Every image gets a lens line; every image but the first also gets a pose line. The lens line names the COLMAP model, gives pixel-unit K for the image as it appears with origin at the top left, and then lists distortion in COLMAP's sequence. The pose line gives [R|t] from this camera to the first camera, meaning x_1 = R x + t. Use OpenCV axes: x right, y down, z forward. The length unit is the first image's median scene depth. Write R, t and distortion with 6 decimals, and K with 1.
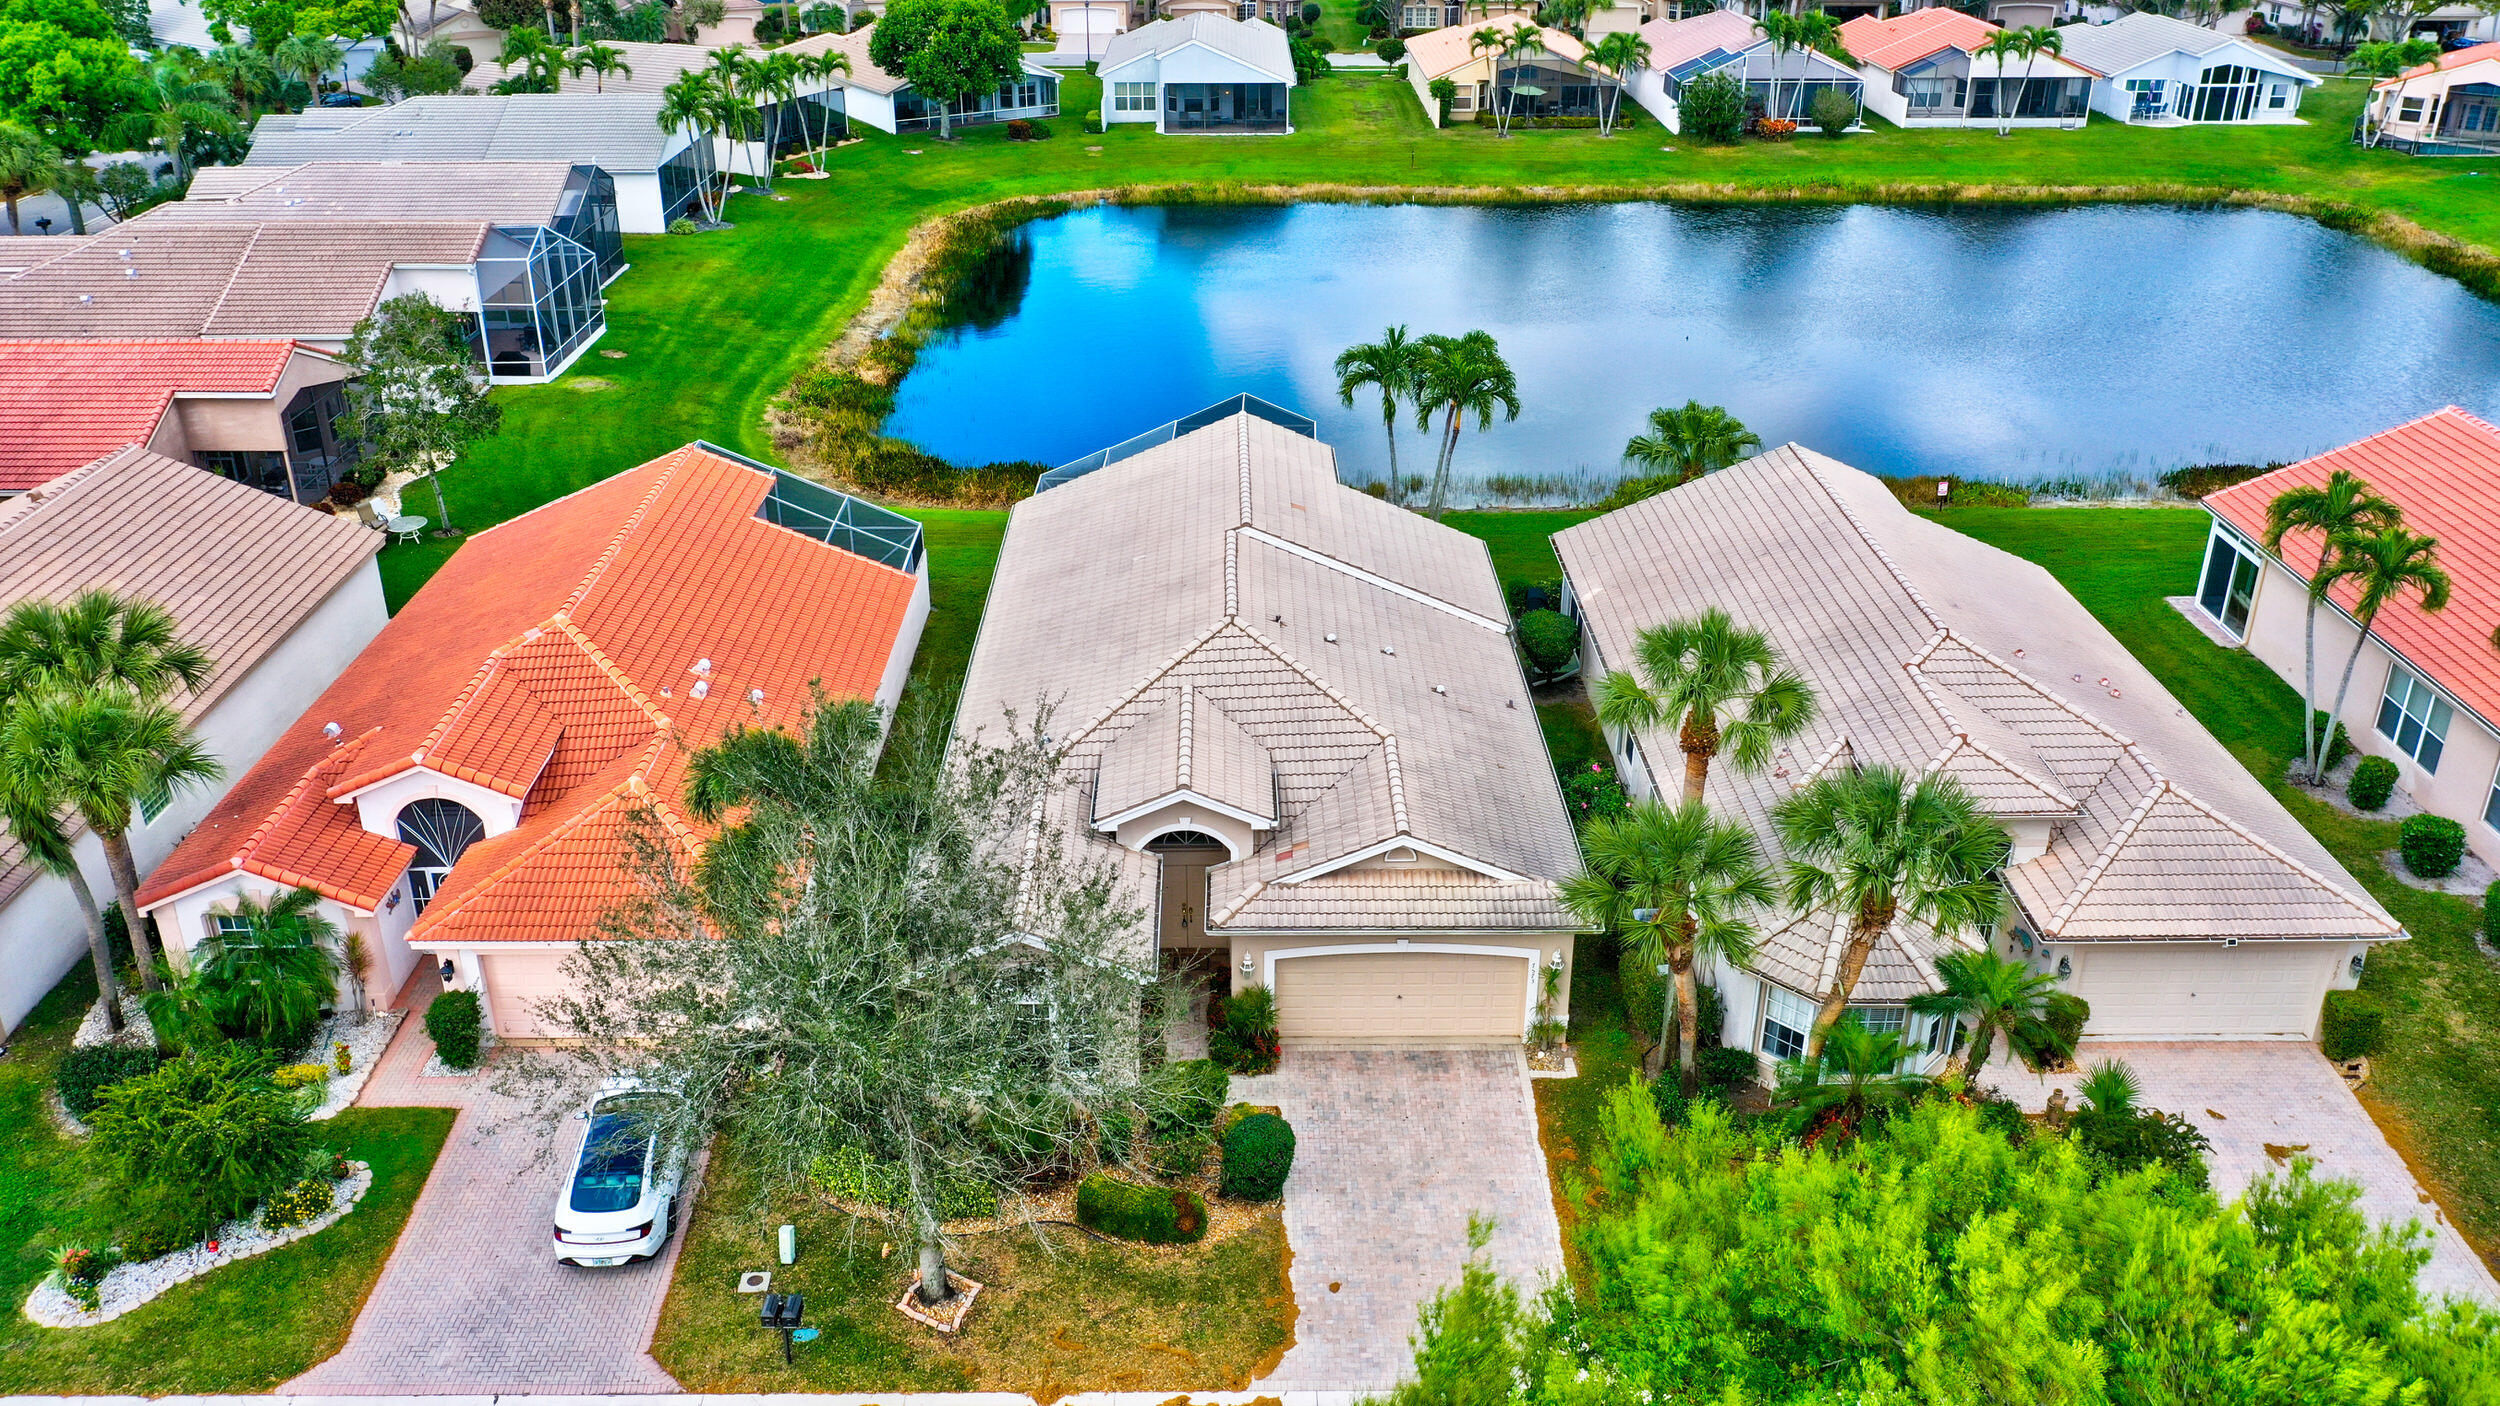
lens RADIAL K [[1973.4, 0, 1227.1], [0, 1973.4, 727.8], [0, 0, 1]] dist [0.002701, -0.010105]
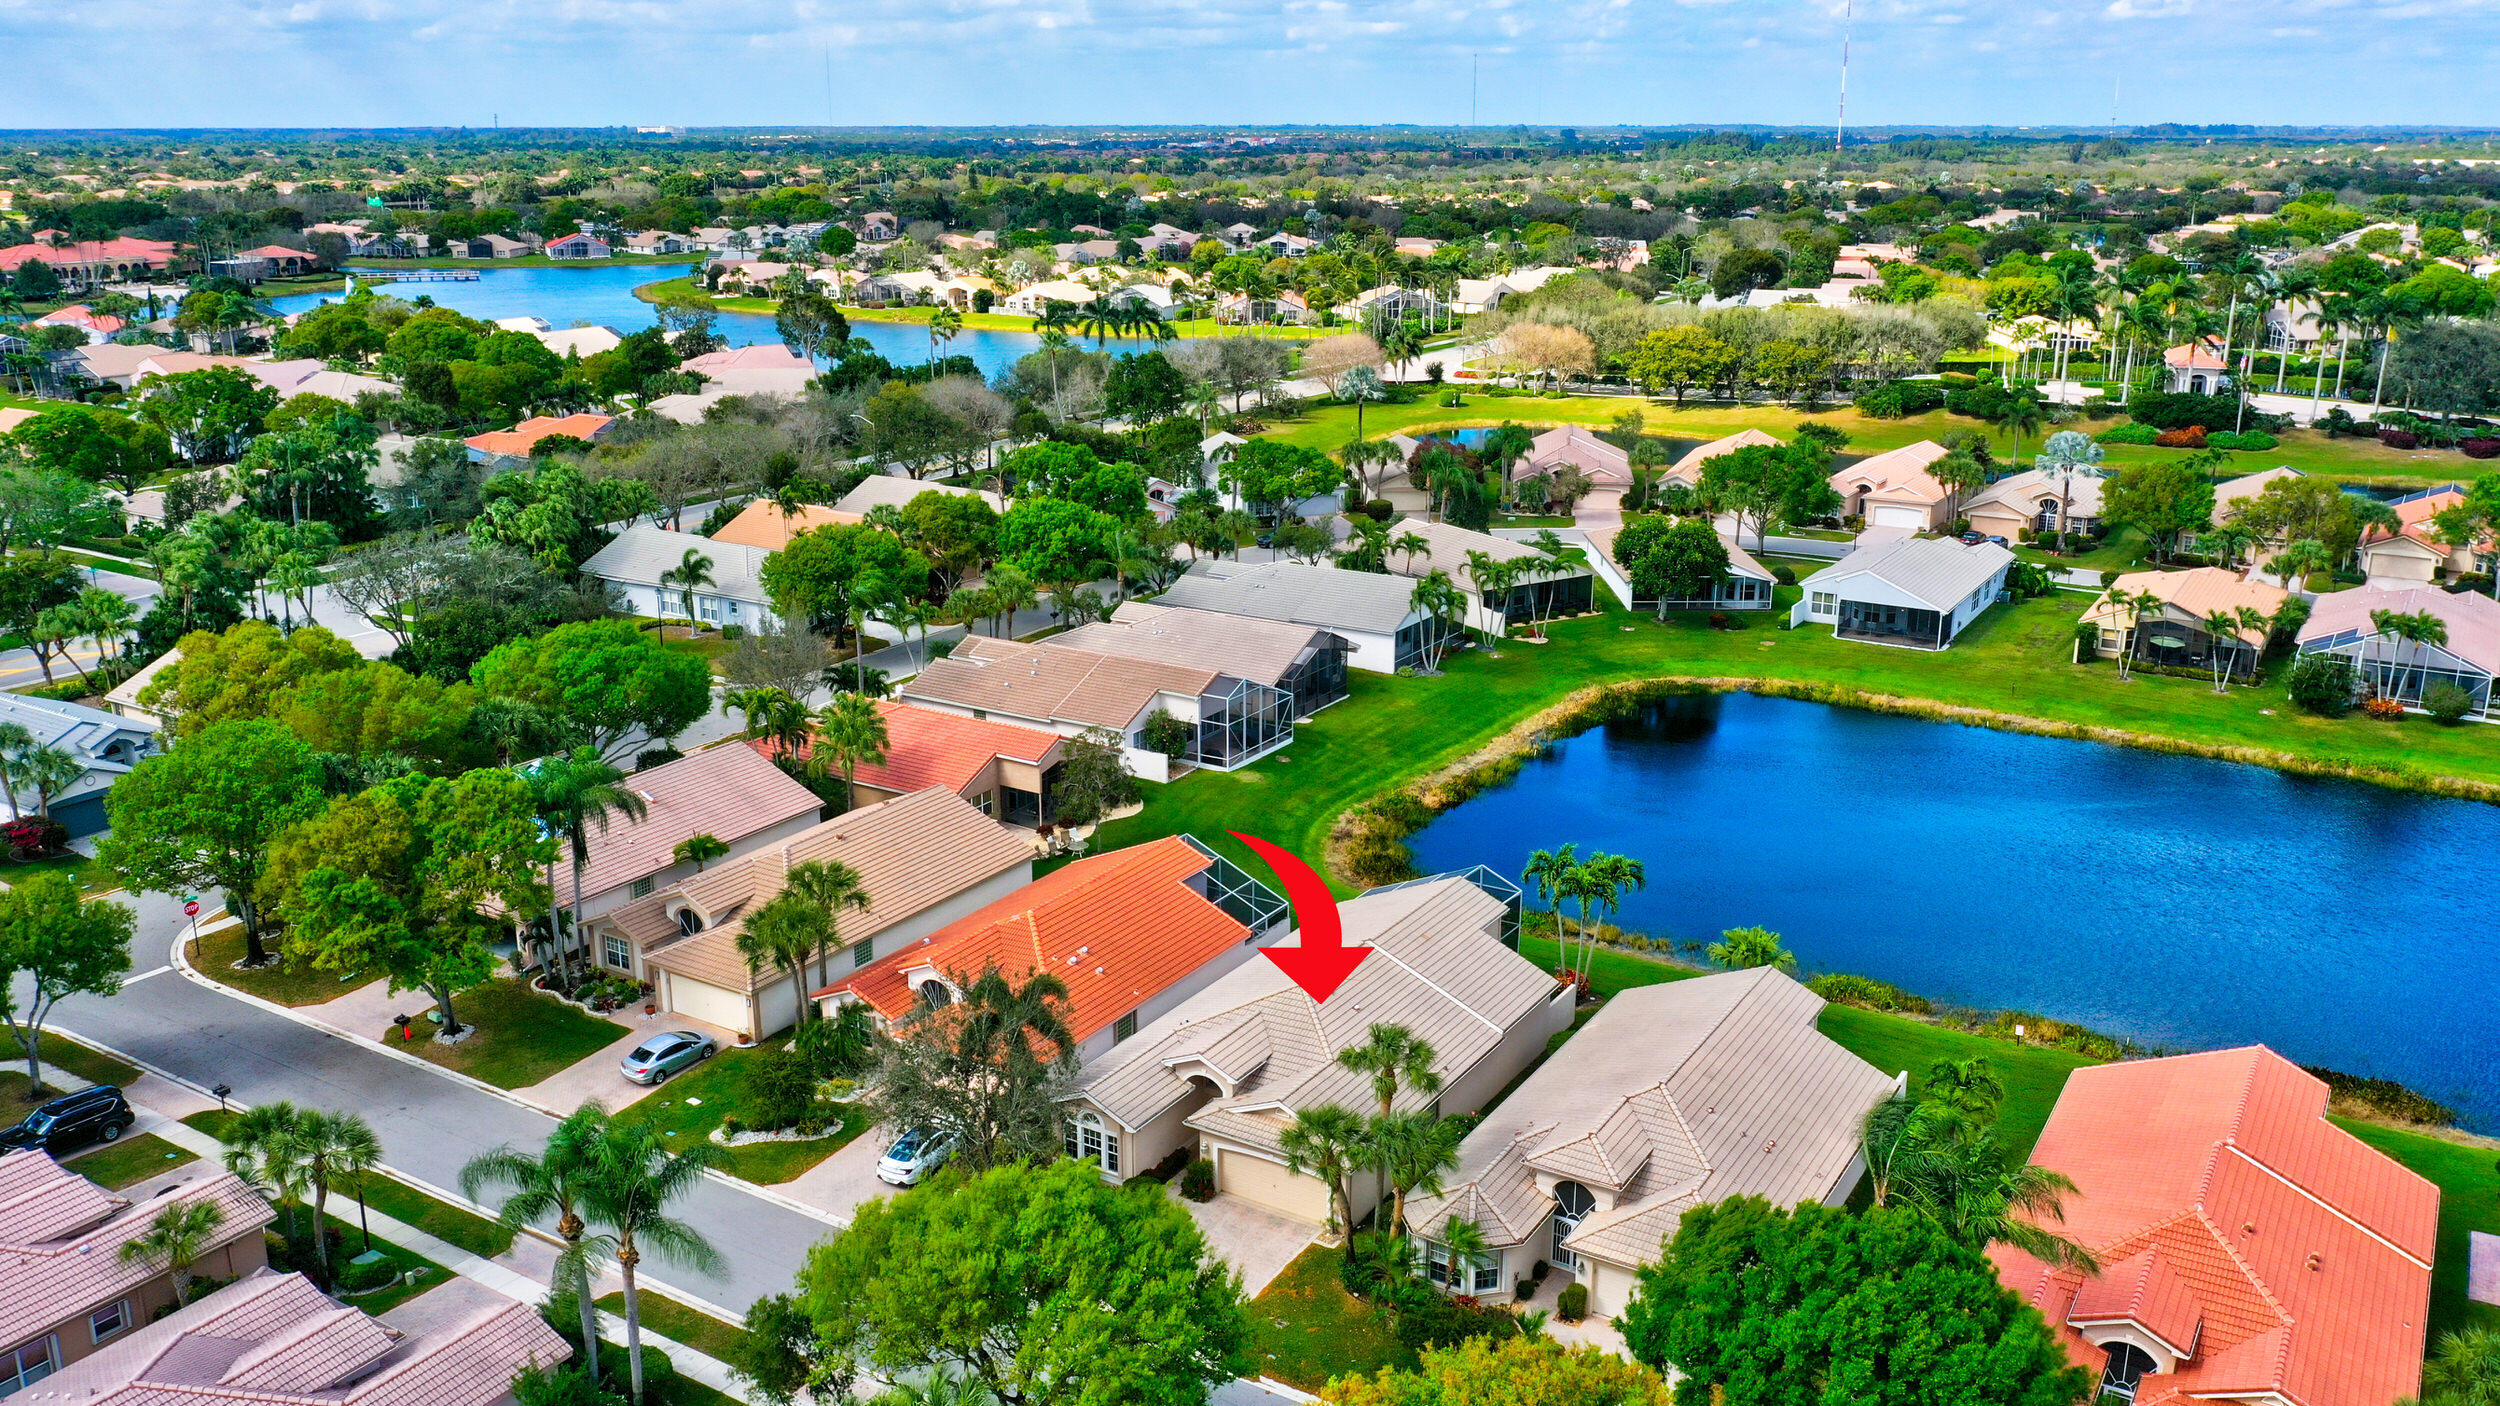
lens RADIAL K [[1973.4, 0, 1239.4], [0, 1973.4, 716.6], [0, 0, 1]] dist [0.002701, -0.010105]
pose [[0.846188, 0.154341, -0.510044, 0.730874], [-0.239347, 0.965239, -0.105003, -0.074849], [0.476109, 0.210930, 0.853715, -0.593792]]
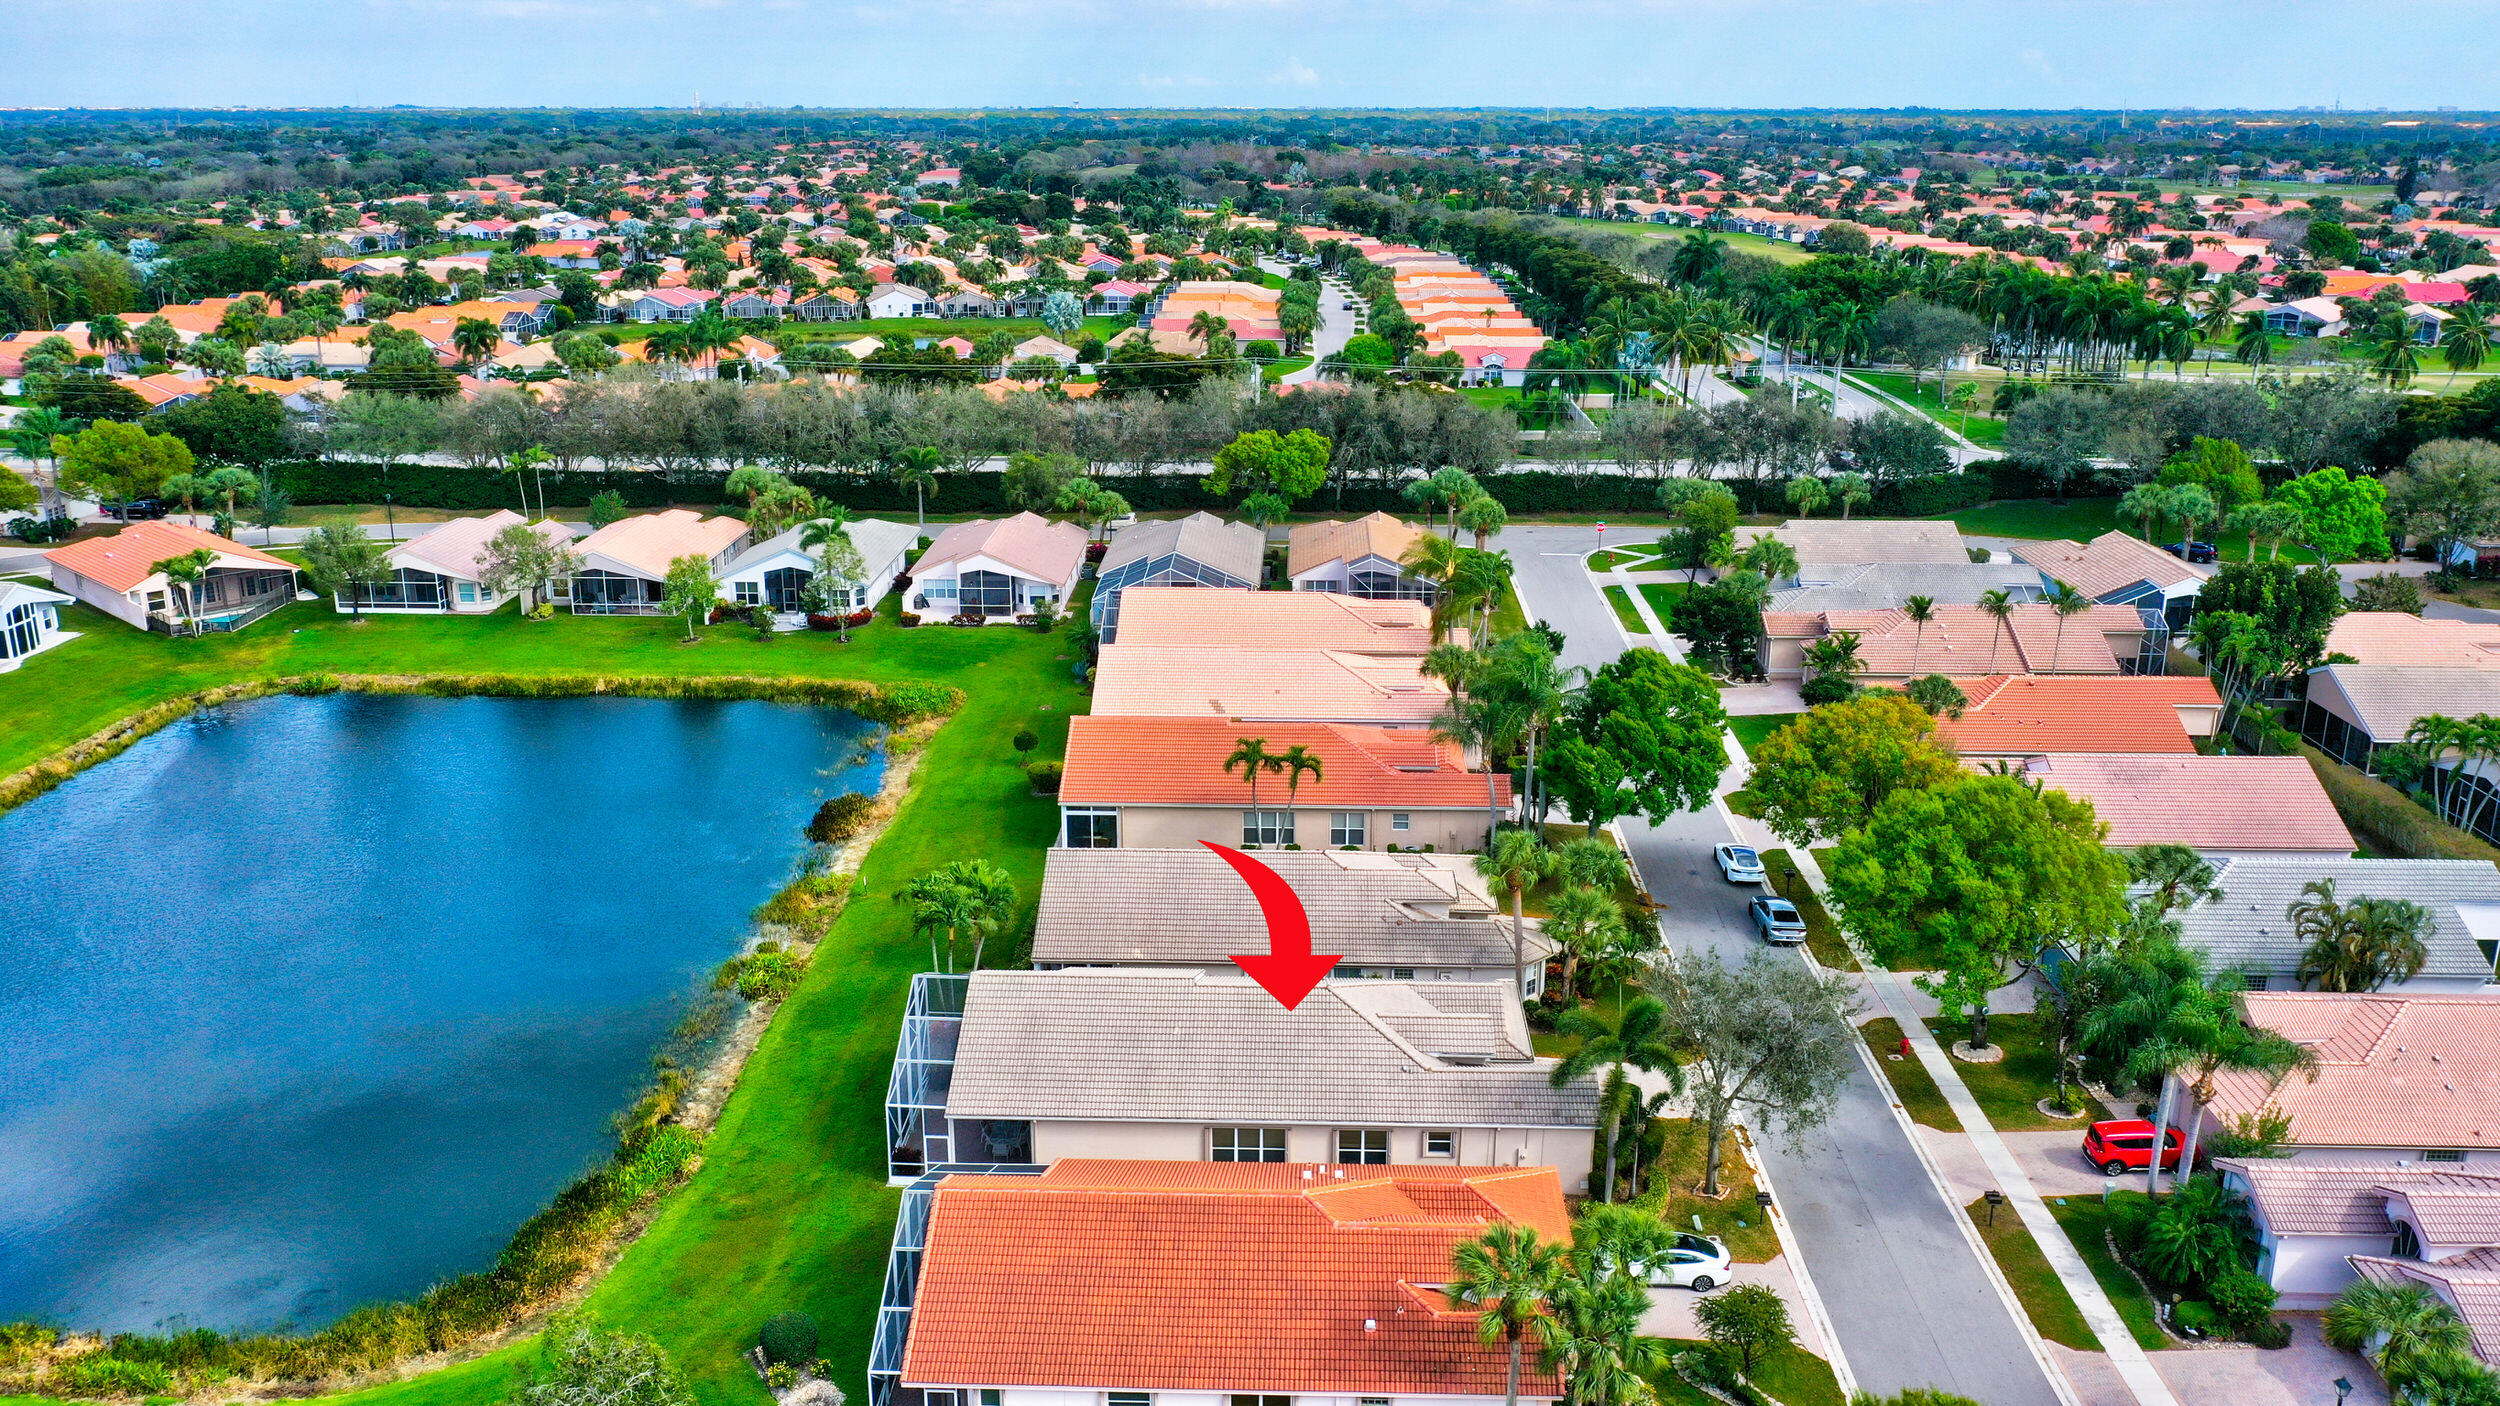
lens RADIAL K [[1973.4, 0, 1252.8], [0, 1973.4, 682.8], [0, 0, 1]] dist [0.002701, -0.010105]
pose [[0.035470, -0.281201, 0.958993, -1.379596], [0.444581, 0.863855, 0.236861, -0.628656], [-0.895036, 0.417948, 0.155658, 0.542574]]
